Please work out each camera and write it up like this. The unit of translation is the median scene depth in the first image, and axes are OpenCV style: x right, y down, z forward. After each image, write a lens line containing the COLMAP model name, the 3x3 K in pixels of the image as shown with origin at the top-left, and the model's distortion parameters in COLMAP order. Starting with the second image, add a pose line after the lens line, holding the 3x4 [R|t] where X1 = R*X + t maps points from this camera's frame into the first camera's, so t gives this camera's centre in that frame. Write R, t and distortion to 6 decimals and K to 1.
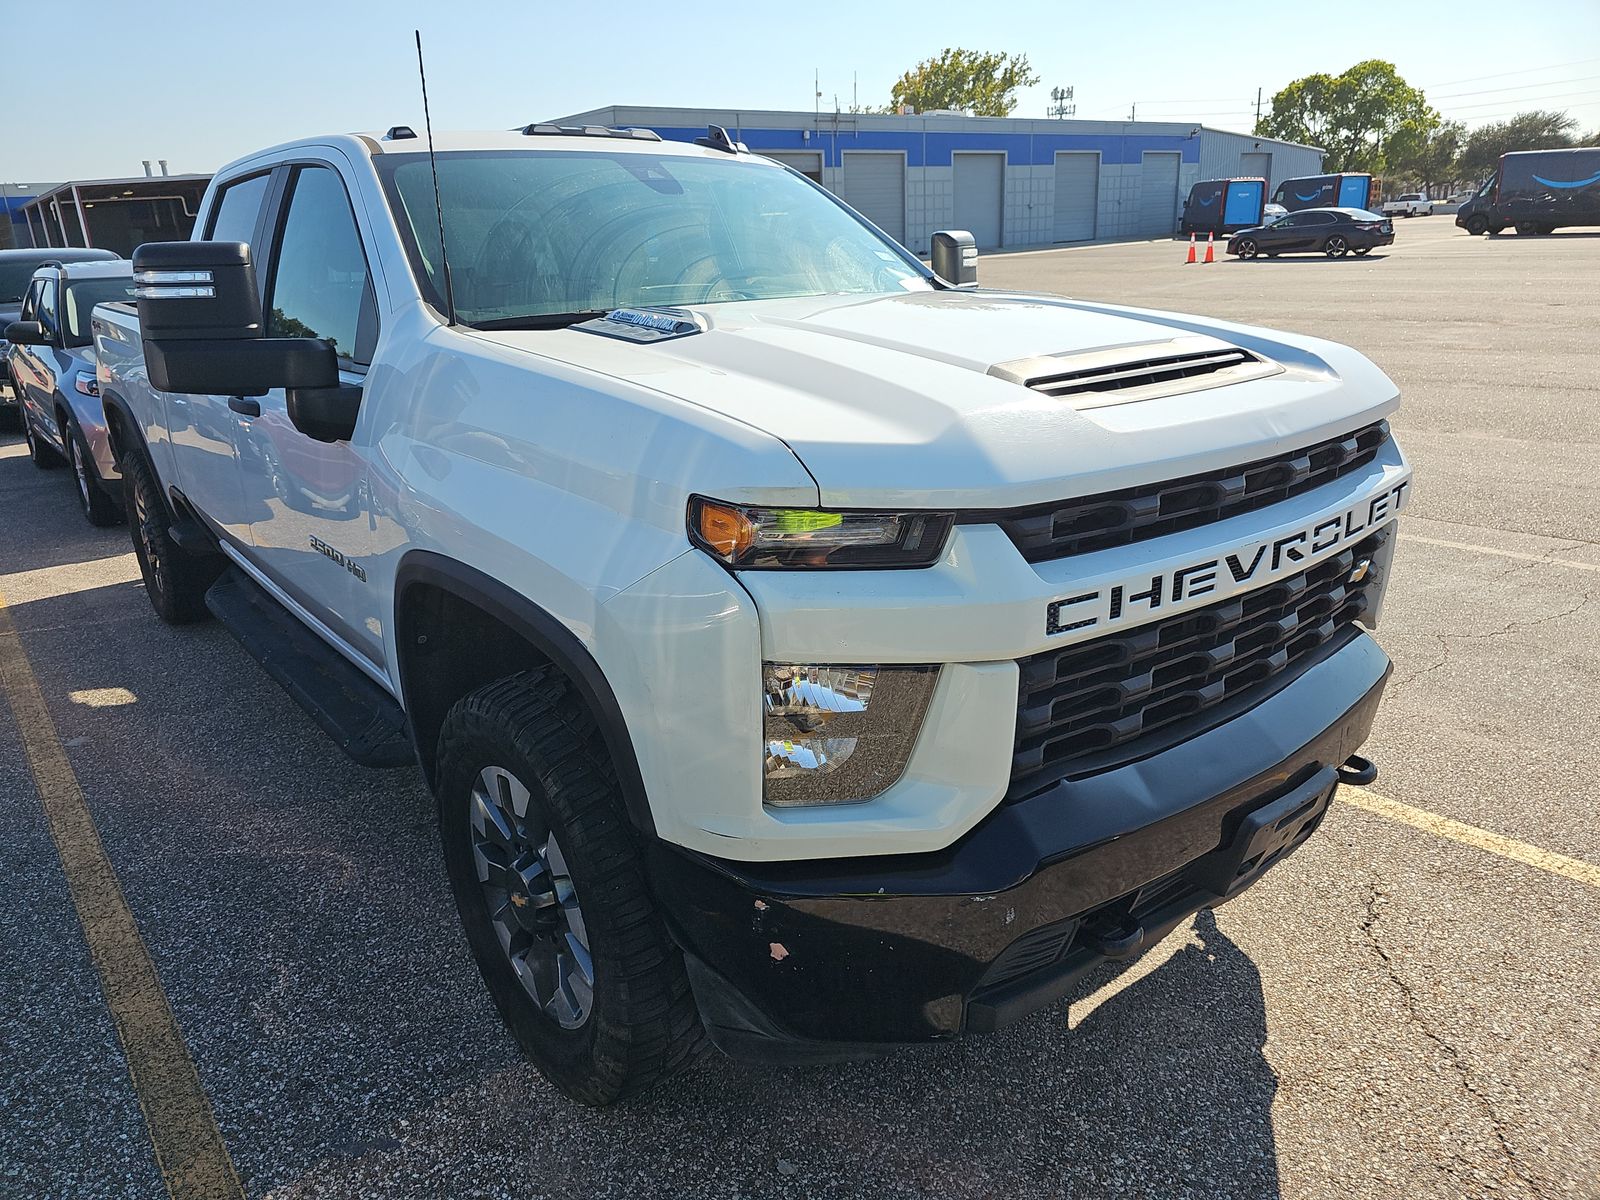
lens RADIAL K [[1069.3, 0, 787.9], [0, 1069.3, 573.9], [0, 0, 1]] dist [0.055743, -0.062415]
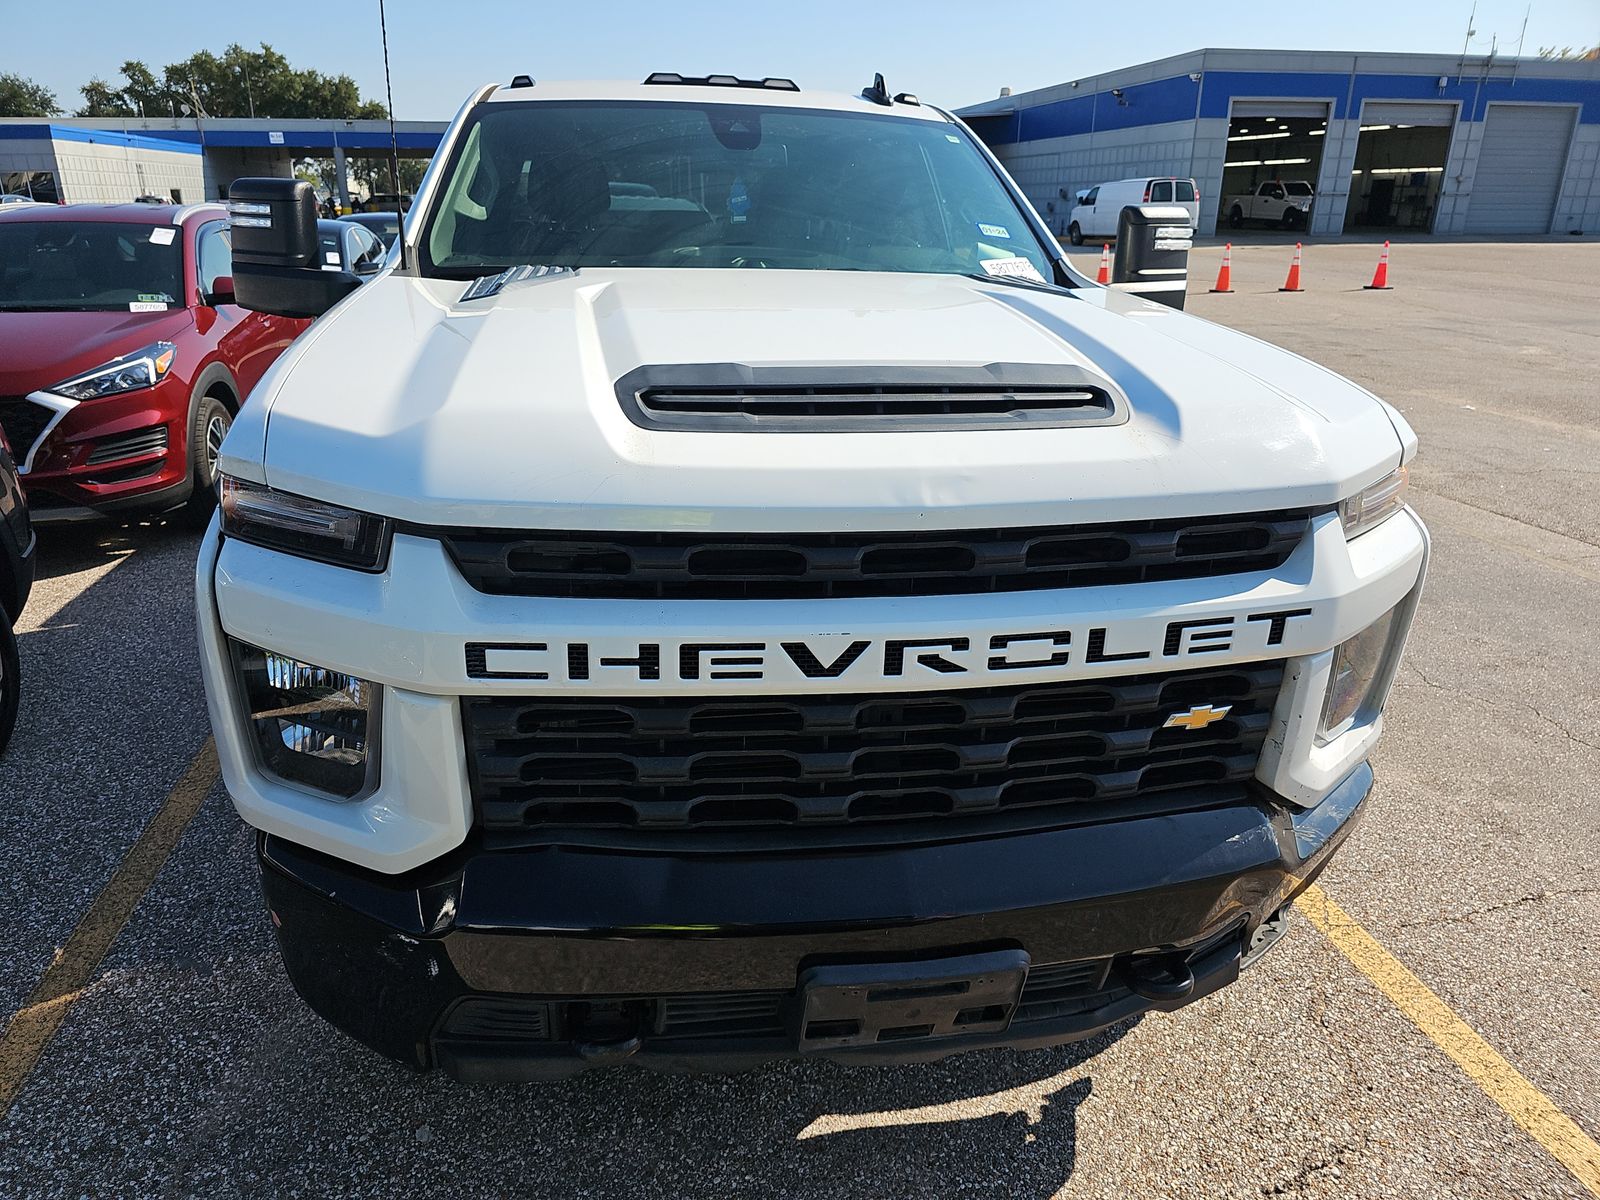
lens RADIAL K [[1074.4, 0, 800.0], [0, 1074.4, 600.0], [0, 0, 1]] dist [0.050335, -0.058416]
pose [[0.871272, 0.215196, -0.441107, 0.625410], [-0.188327, 0.976539, 0.104425, -0.107997], [0.453230, -0.007911, 0.891359, 0.249739]]
